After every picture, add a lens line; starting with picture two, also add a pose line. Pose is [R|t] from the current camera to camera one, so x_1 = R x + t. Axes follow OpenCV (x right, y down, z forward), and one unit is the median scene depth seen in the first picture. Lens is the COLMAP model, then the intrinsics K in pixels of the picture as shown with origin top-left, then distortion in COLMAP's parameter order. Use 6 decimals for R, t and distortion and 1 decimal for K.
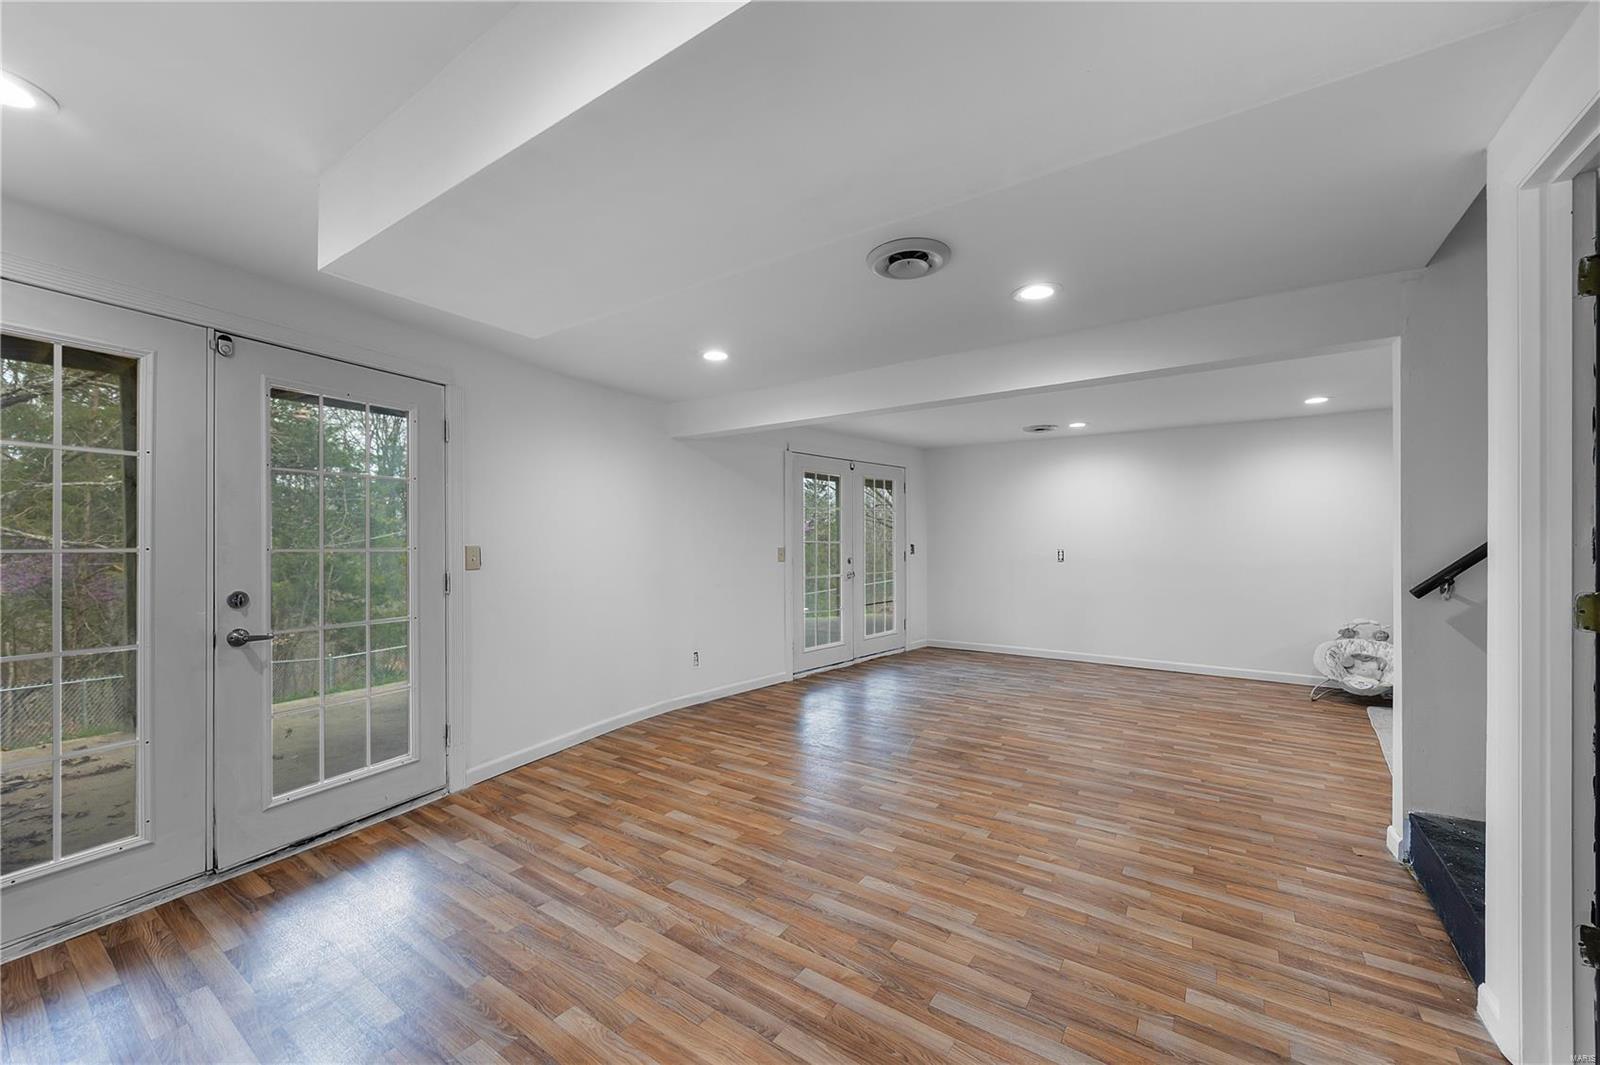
lens RADIAL K [[619.2, 0, 799.0], [0, 619.2, 537.8], [0, 0, 1]] dist [-0.000405, -0.000671]
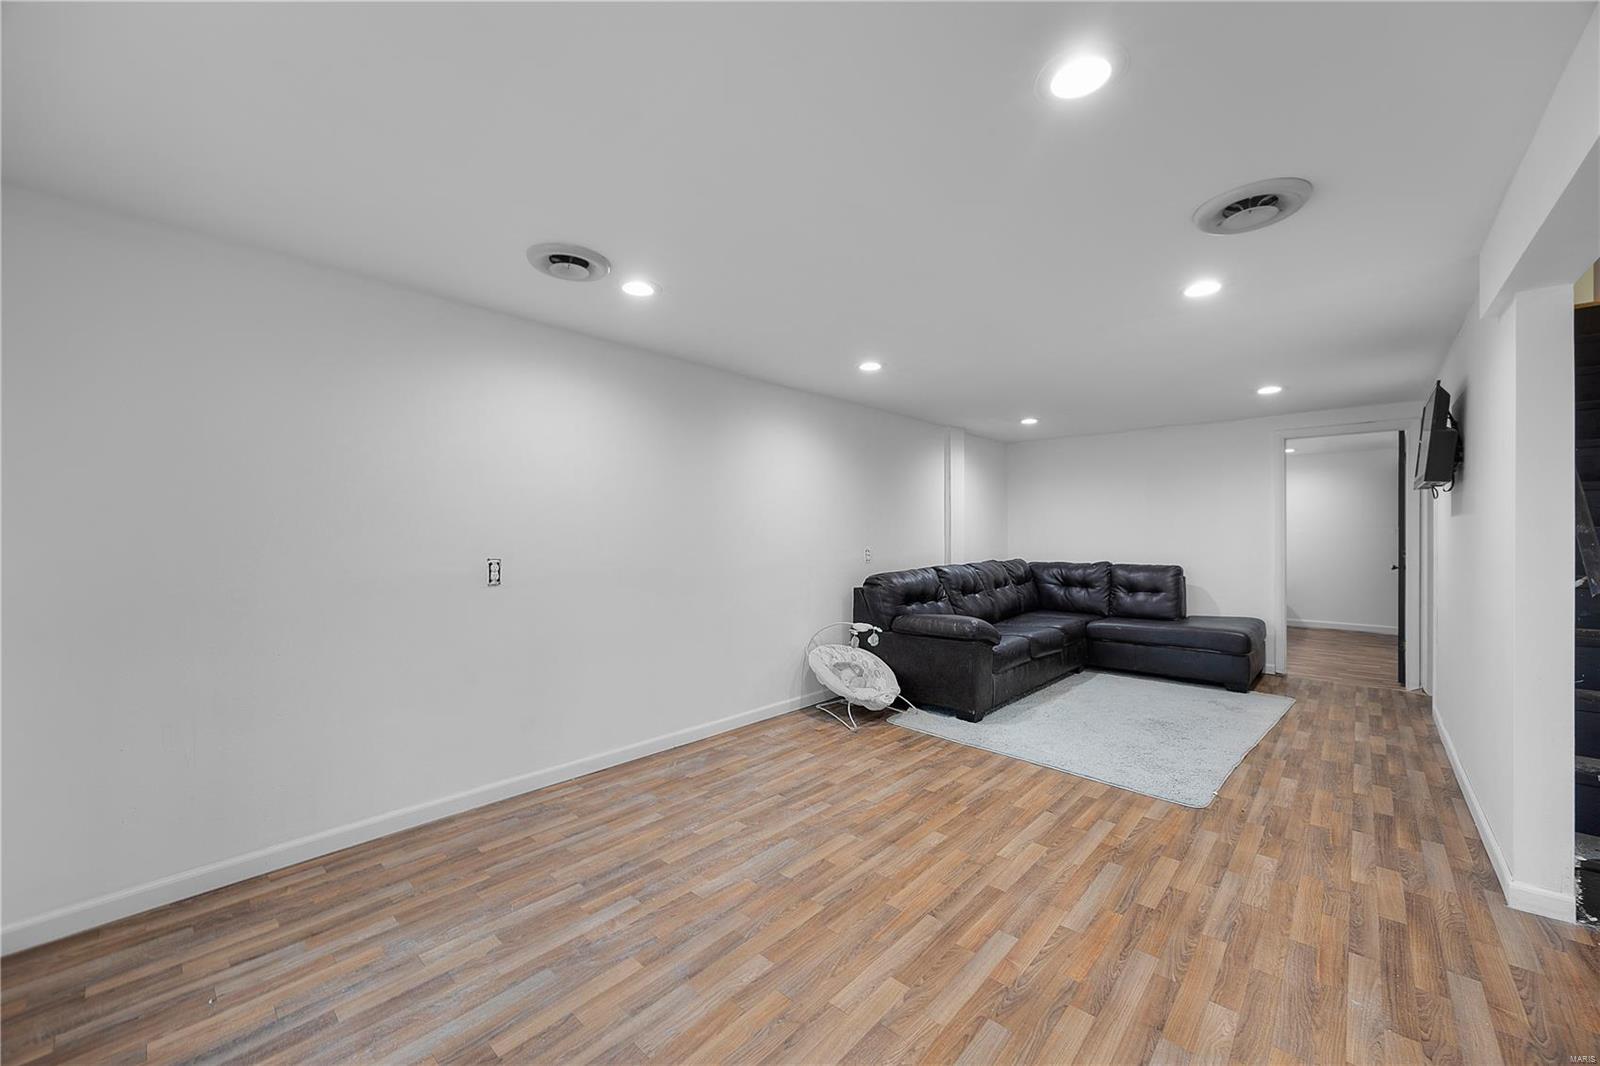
lens RADIAL K [[619.2, 0, 799.0], [0, 619.2, 538.3], [0, 0, 1]] dist [-0.000405, -0.000671]
pose [[0.144485, -0.011606, 0.989439, 0.012721], [0.003227, 0.999931, 0.011258, -0.001124], [-0.989502, 0.001566, 0.144513, 1.187539]]
